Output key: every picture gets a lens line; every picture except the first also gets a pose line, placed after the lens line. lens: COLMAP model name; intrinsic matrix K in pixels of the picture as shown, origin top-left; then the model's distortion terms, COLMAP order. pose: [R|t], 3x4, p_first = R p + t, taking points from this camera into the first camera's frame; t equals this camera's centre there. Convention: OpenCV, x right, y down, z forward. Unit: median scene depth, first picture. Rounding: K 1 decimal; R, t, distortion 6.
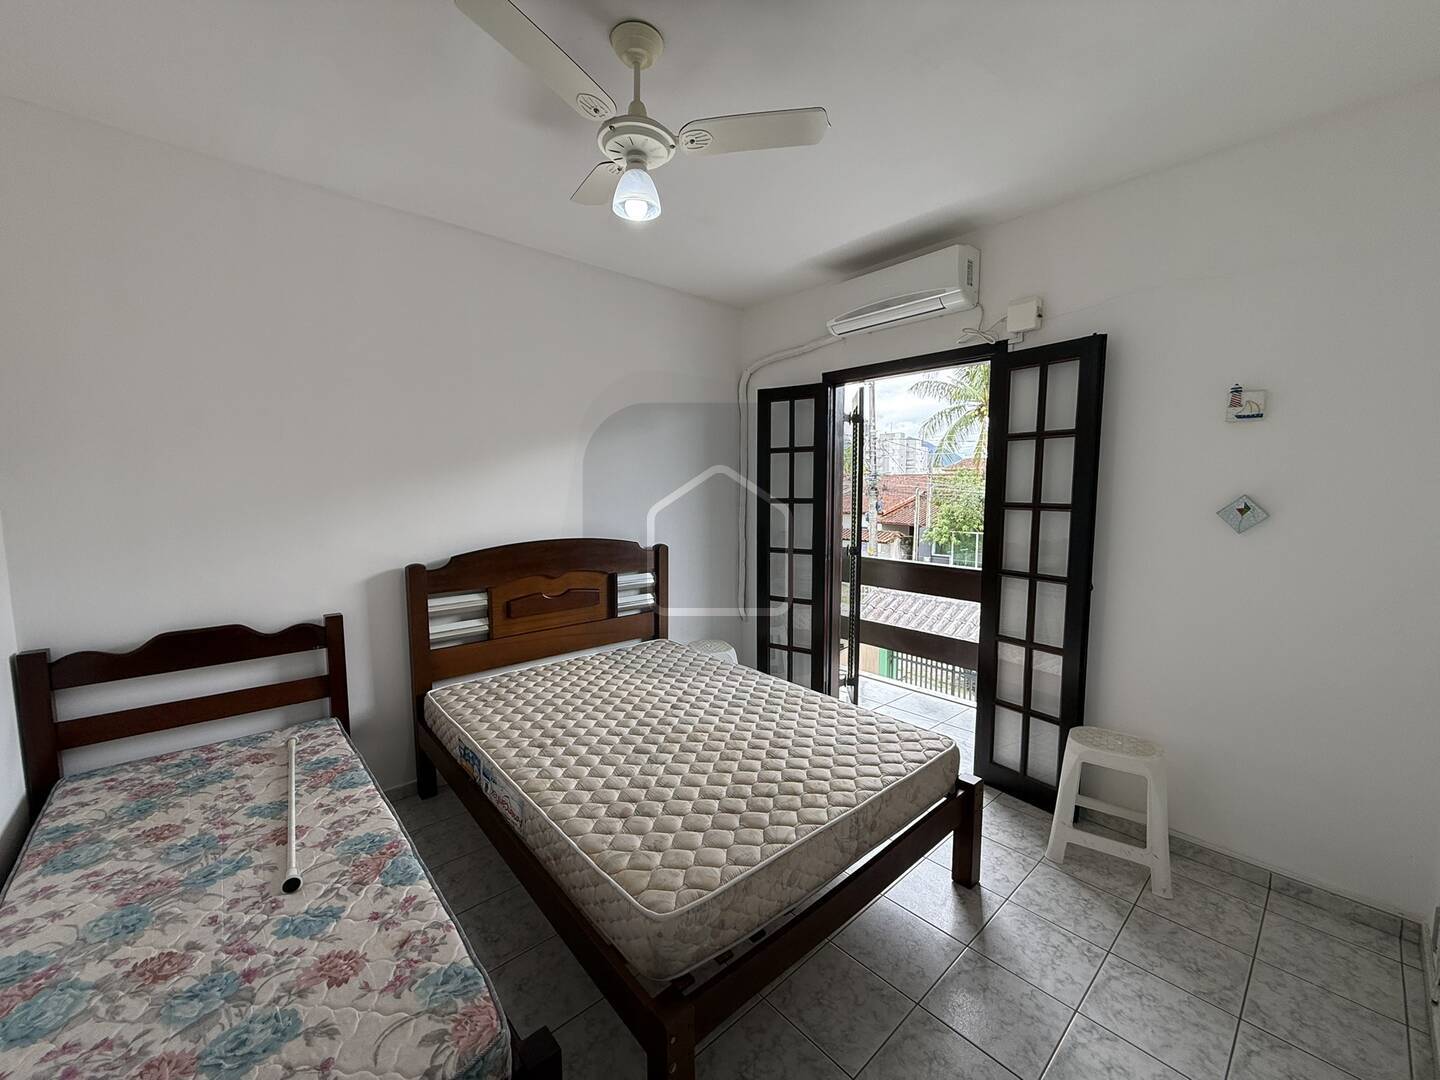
lens RADIAL K [[575.8, 0, 720.2], [0, 575.8, 542.1], [0, 0, 1]] dist [0.002575, -0.000229]
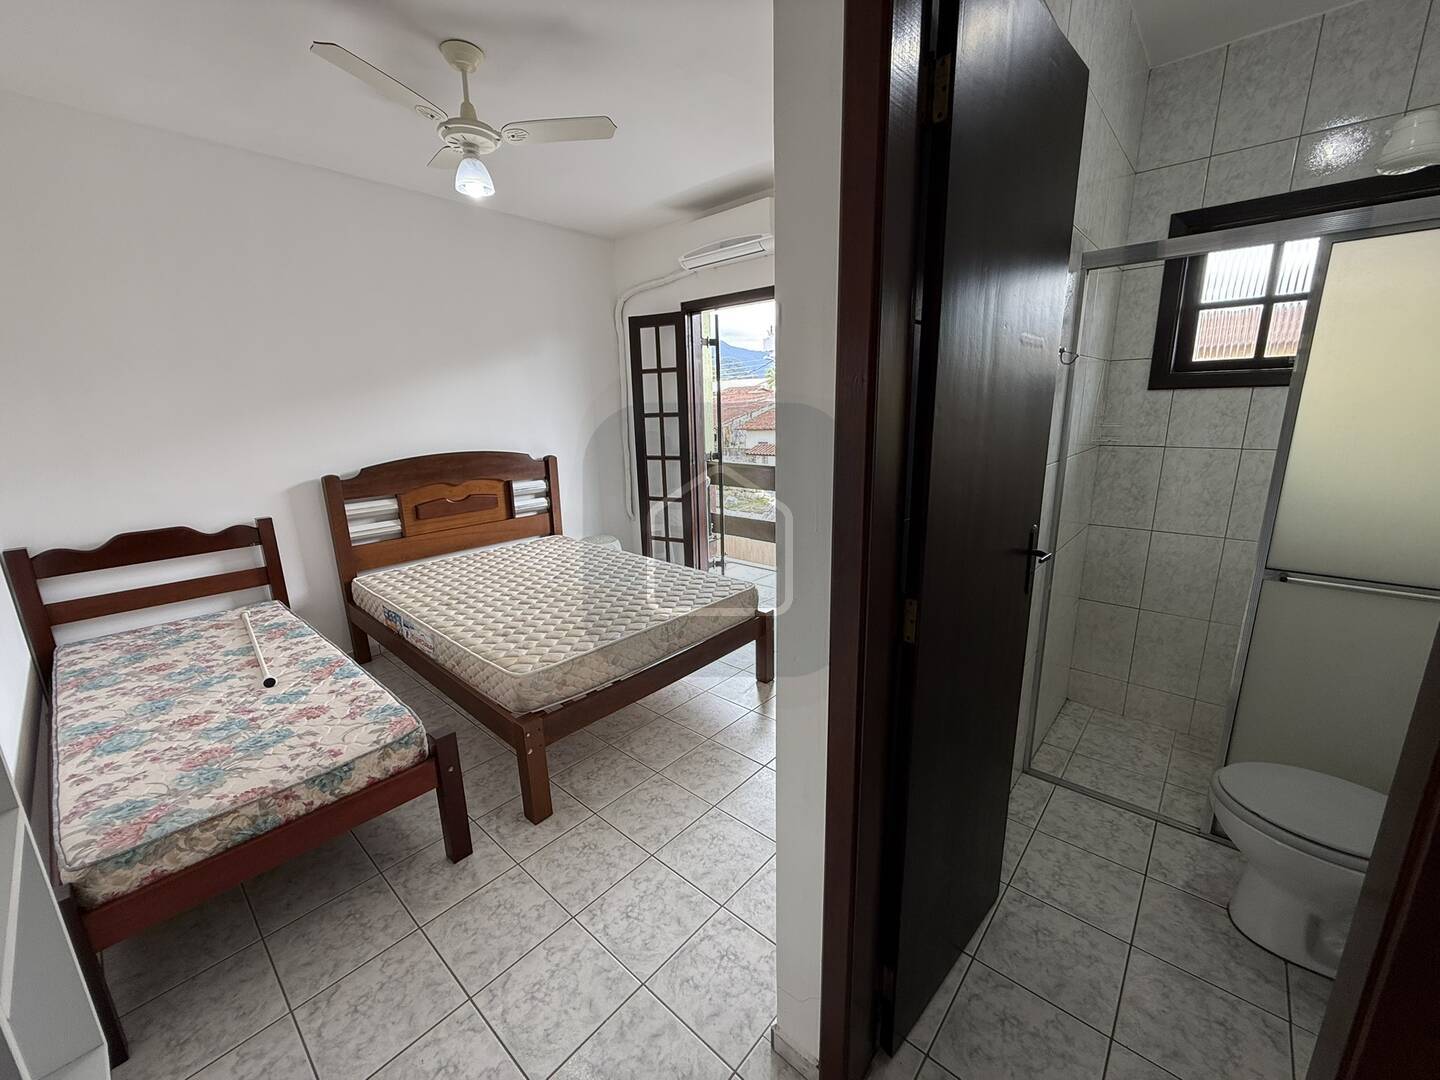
lens RADIAL K [[575.8, 0, 721.2], [0, 575.8, 541.6], [0, 0, 1]] dist [0.002575, -0.000229]
pose [[0.993089, -0.048036, 0.107088, 0.177695], [0.032970, 0.989847, 0.138258, 0.043861], [-0.112642, -0.133771, 0.984590, -0.357700]]
